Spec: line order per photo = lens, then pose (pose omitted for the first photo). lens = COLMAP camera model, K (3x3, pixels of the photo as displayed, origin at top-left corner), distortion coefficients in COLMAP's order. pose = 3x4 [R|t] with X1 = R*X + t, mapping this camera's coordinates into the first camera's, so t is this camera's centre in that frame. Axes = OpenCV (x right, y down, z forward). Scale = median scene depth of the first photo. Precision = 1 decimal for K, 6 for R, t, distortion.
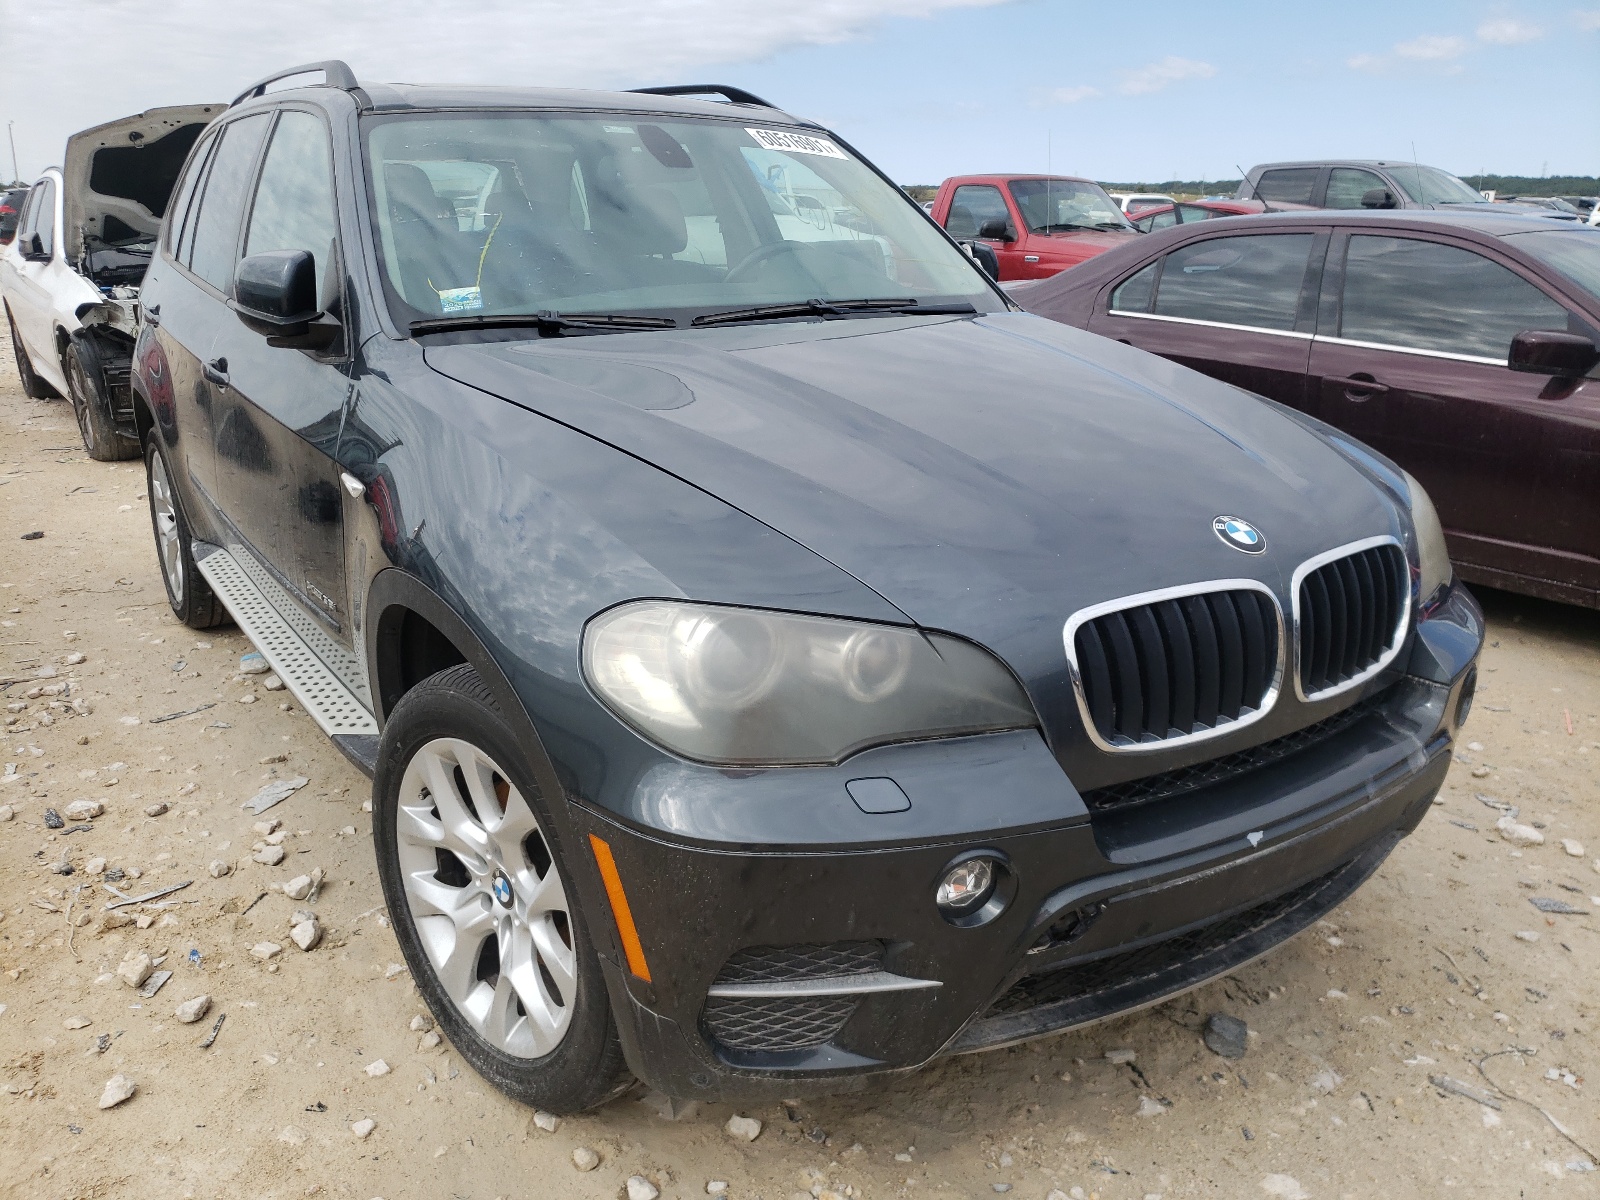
lens RADIAL K [[1295.7, 0, 800.0], [0, 1295.7, 600.0], [0, 0, 1]] dist [0.082675, -0.206875]
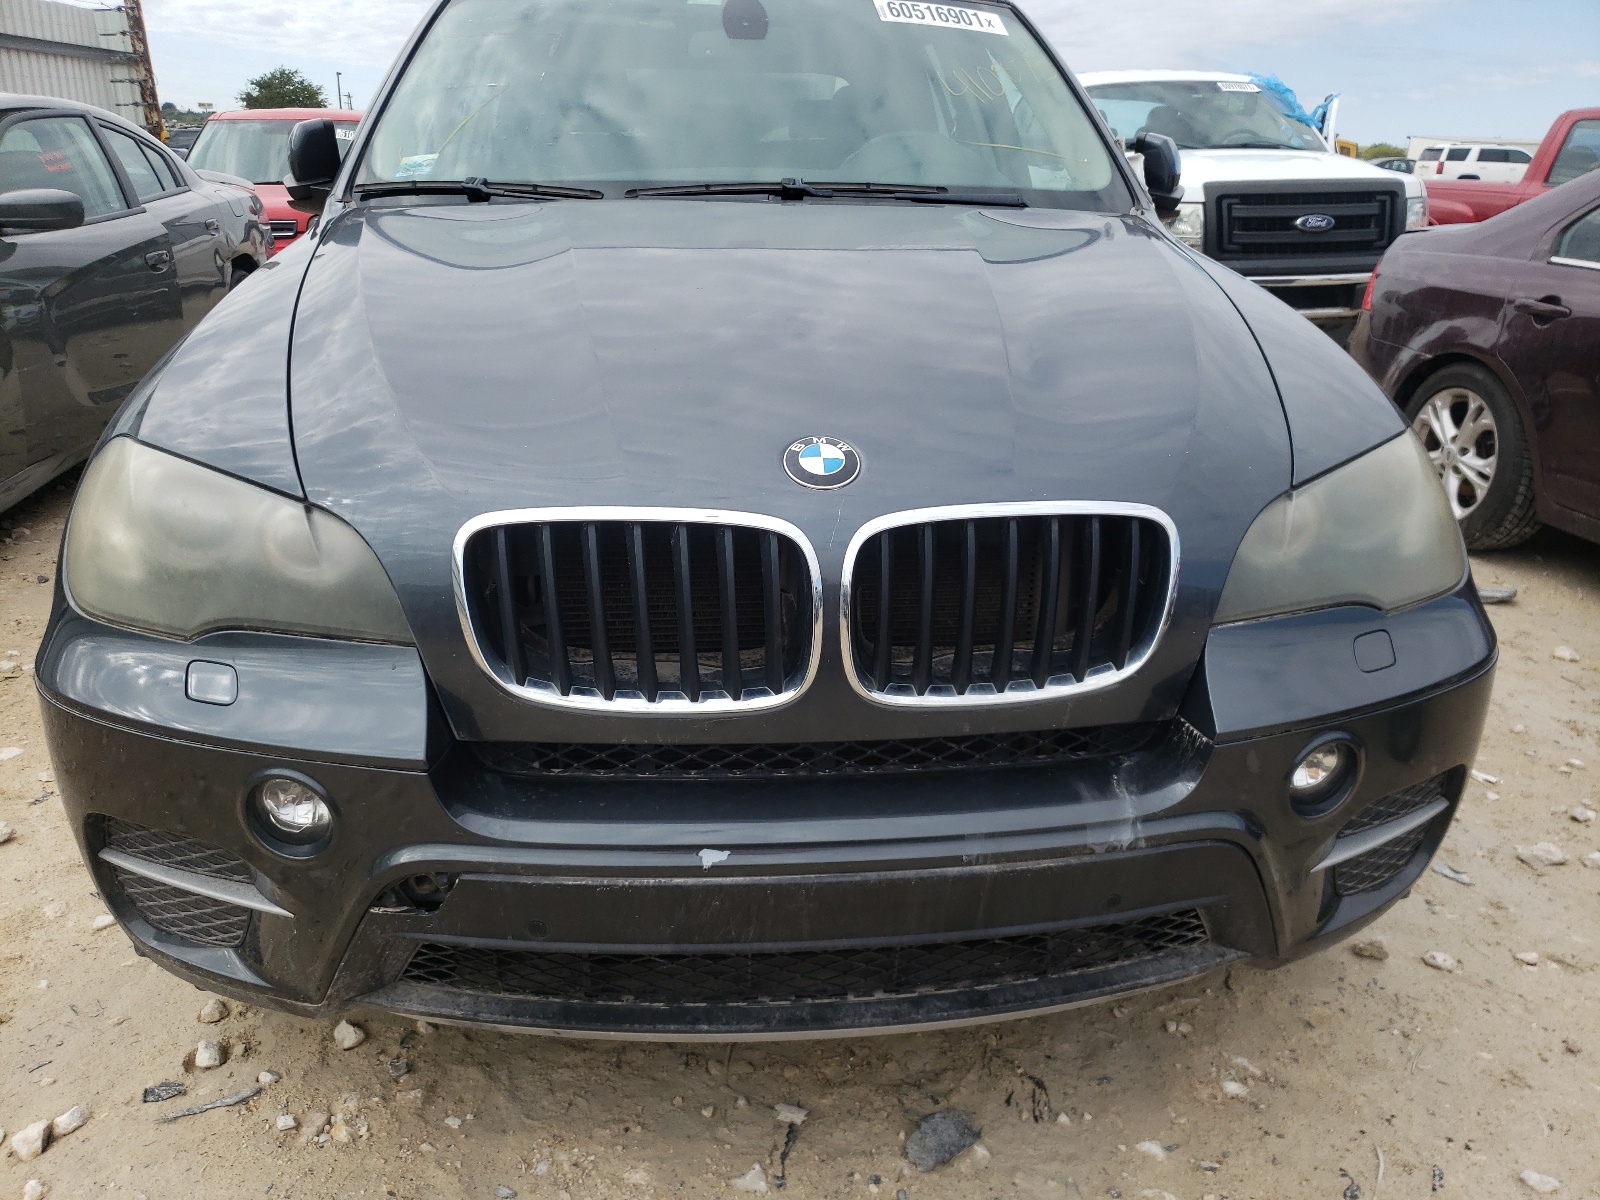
lens RADIAL K [[1295.7, 0, 800.0], [0, 1295.7, 600.0], [0, 0, 1]] dist [0.082675, -0.206875]
pose [[0.867404, 0.168136, -0.468338, 0.692070], [-0.153787, 0.985689, 0.069041, -0.022256], [0.473244, 0.012138, 0.880848, 0.352052]]
